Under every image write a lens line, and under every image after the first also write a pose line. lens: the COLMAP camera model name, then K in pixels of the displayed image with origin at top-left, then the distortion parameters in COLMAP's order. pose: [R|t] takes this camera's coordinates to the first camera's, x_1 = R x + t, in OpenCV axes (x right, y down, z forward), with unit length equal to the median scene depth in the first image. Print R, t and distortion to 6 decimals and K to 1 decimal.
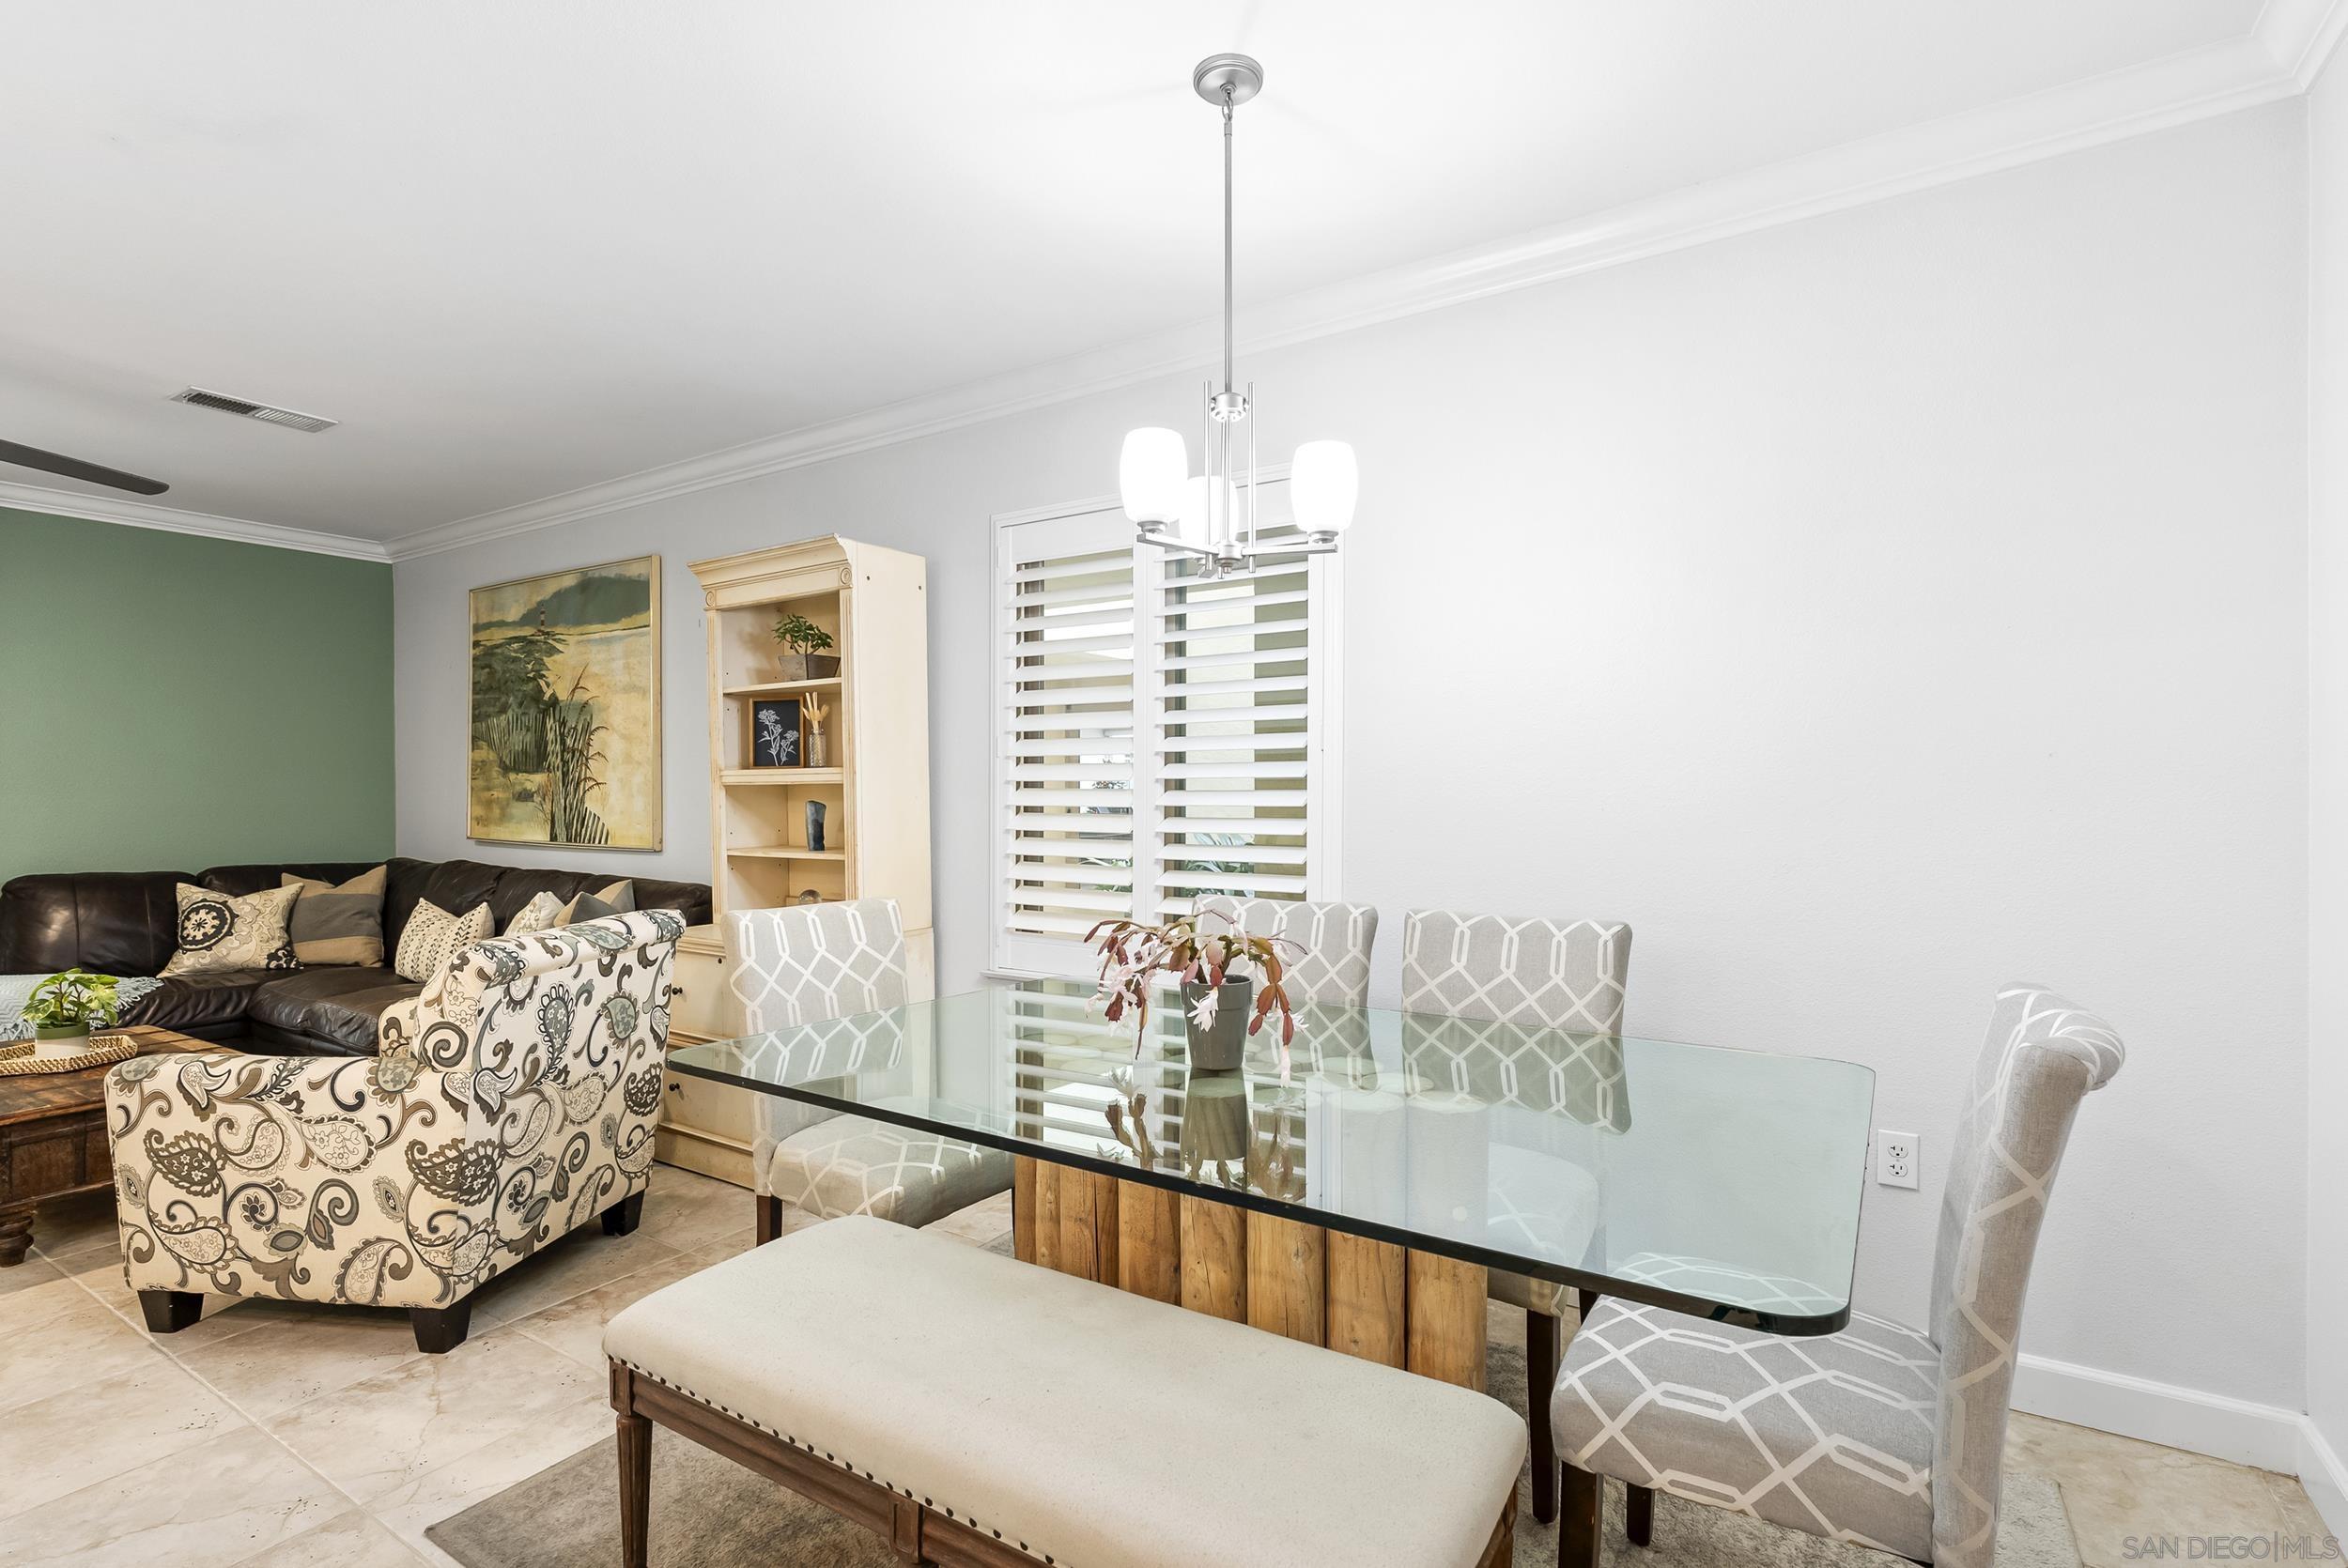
lens RADIAL K [[1074.8, 0, 1170.7], [0, 1074.8, 811.3], [0, 0, 1]] dist [-0.005614, 0.001688]
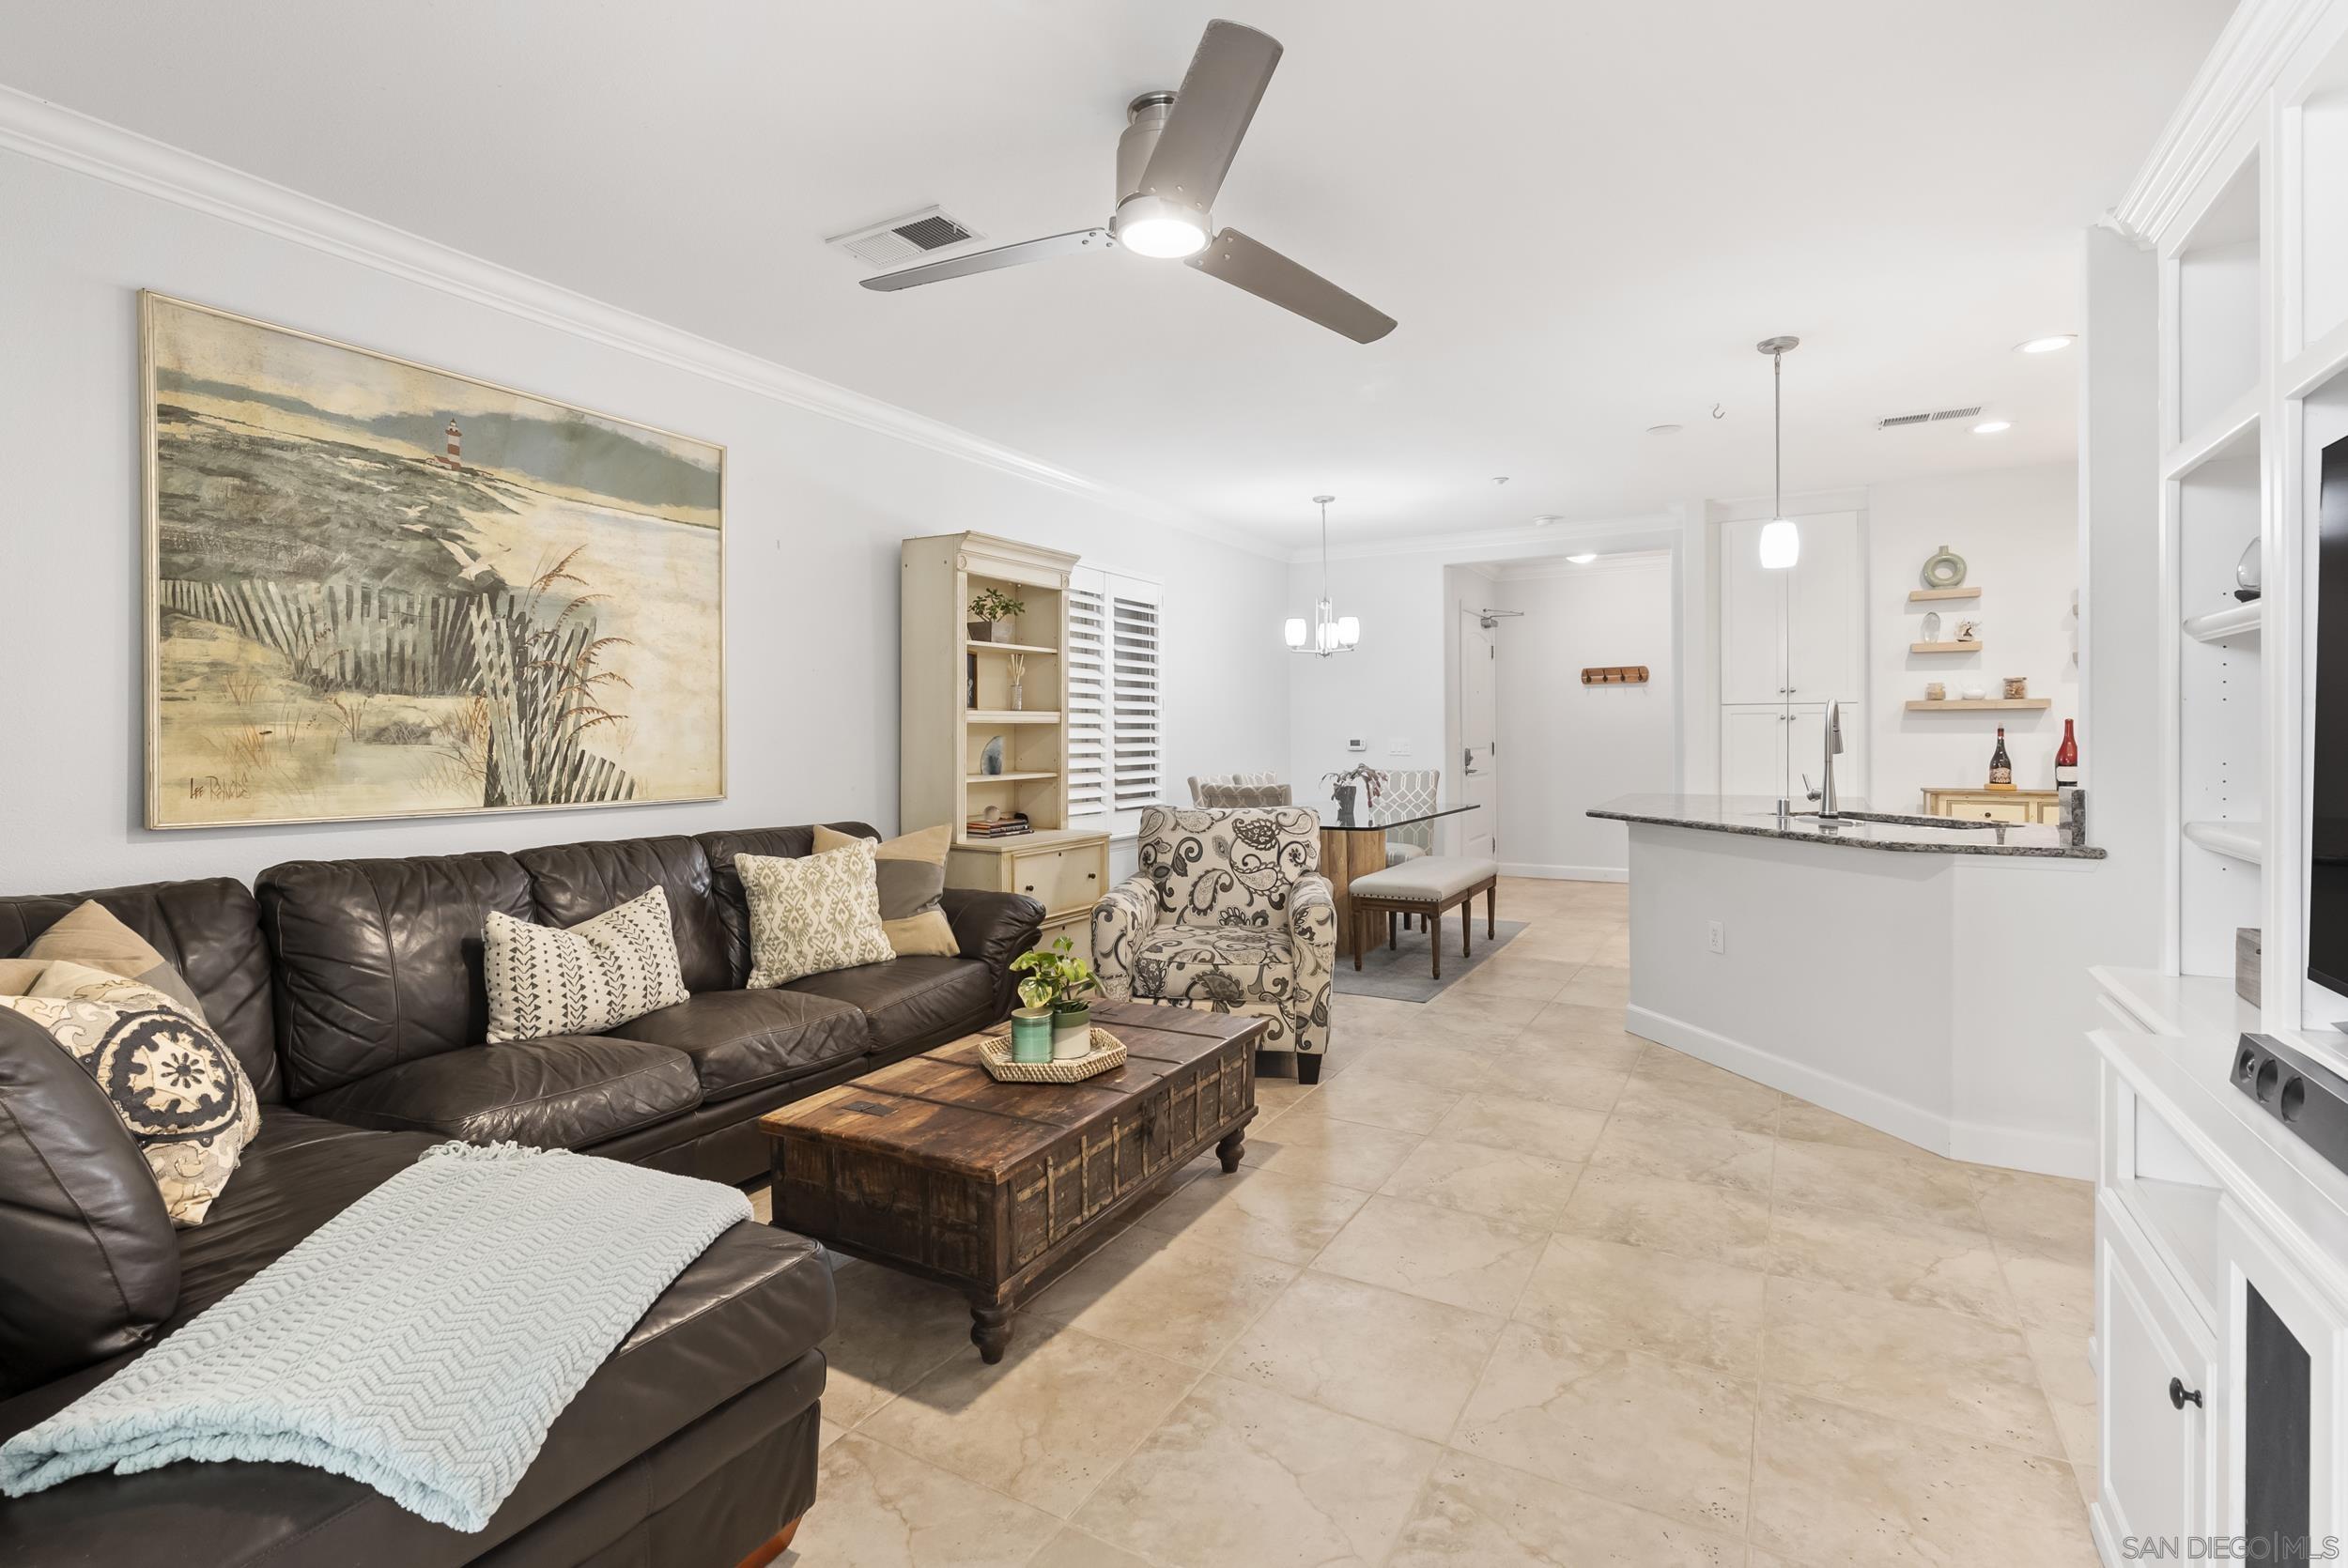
lens RADIAL K [[1074.8, 0, 1196.1], [0, 1074.8, 746.2], [0, 0, 1]] dist [-0.005614, 0.001688]
pose [[-0.055409, -0.014353, 0.998361, -1.320966], [0.017868, 0.999722, 0.015364, -0.010142], [-0.998304, 0.018690, -0.055137, 0.668190]]
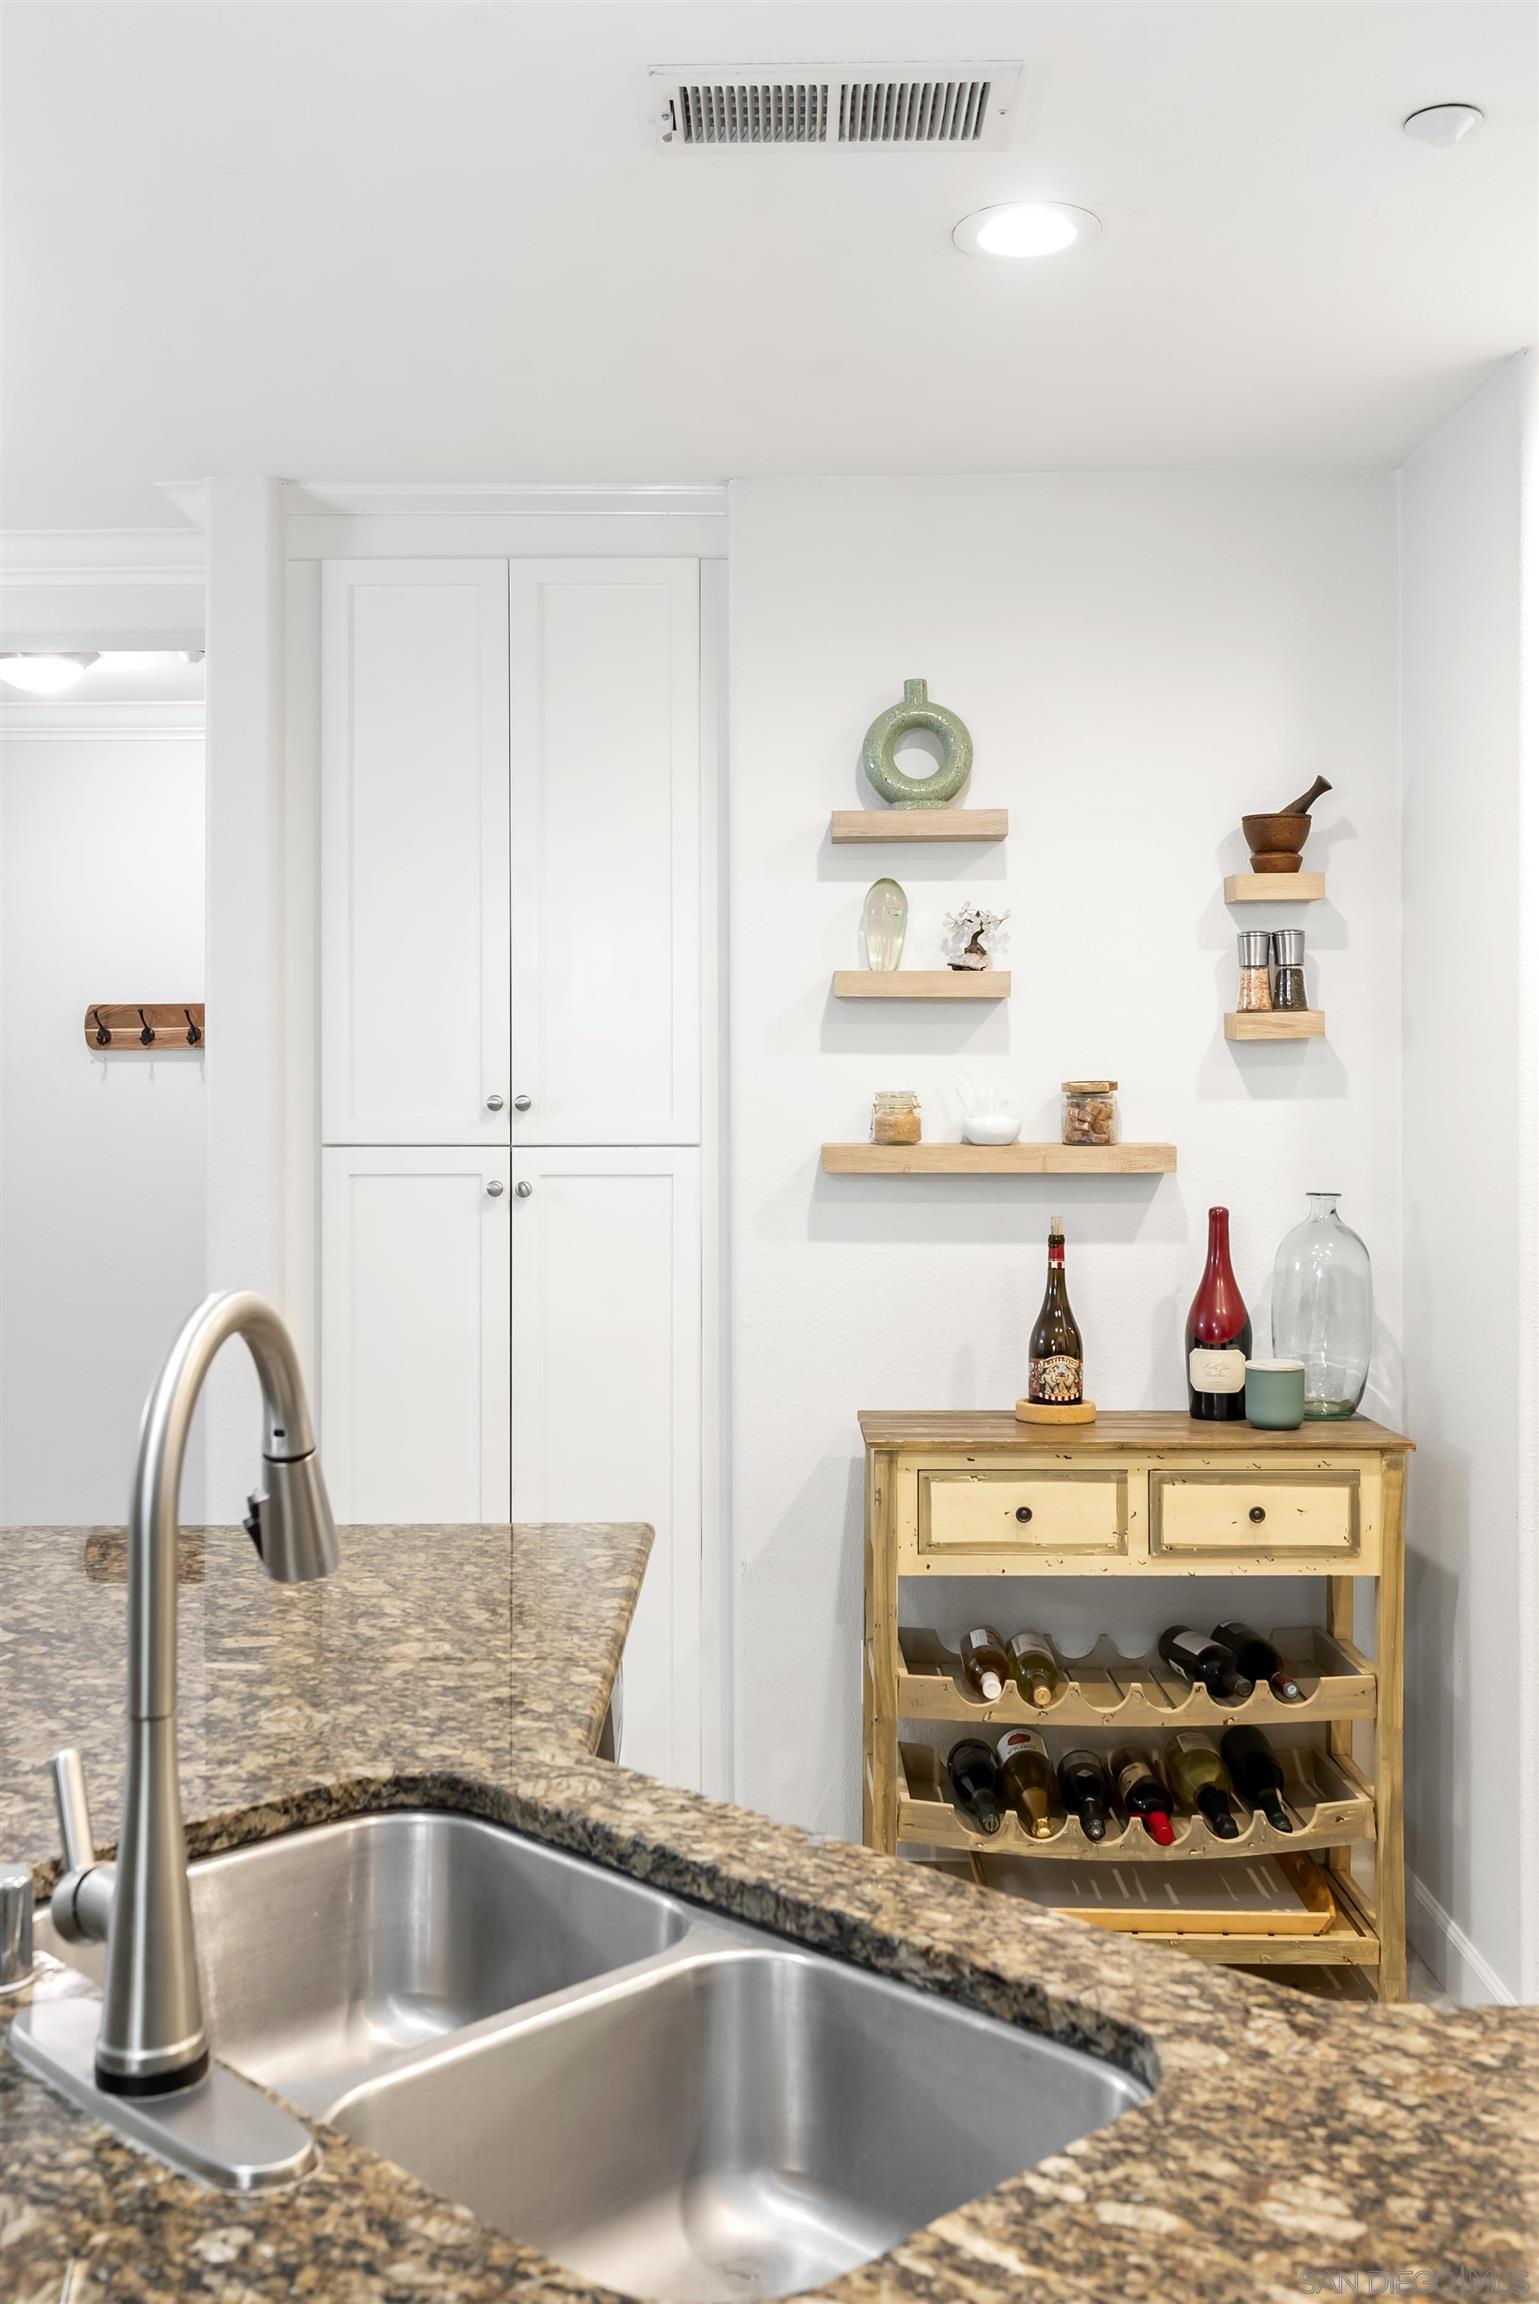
lens RADIAL K [[2148.7, 0, 756.4], [0, 2148.7, 1137.2], [0, 0, 1]] dist [0.006546, 0.000000]
pose [[-0.529242, -0.012683, 0.848376, -0.789191], [0.010594, 0.999712, 0.021554, -0.050534], [-0.848405, 0.020395, -0.528955, 0.217435]]
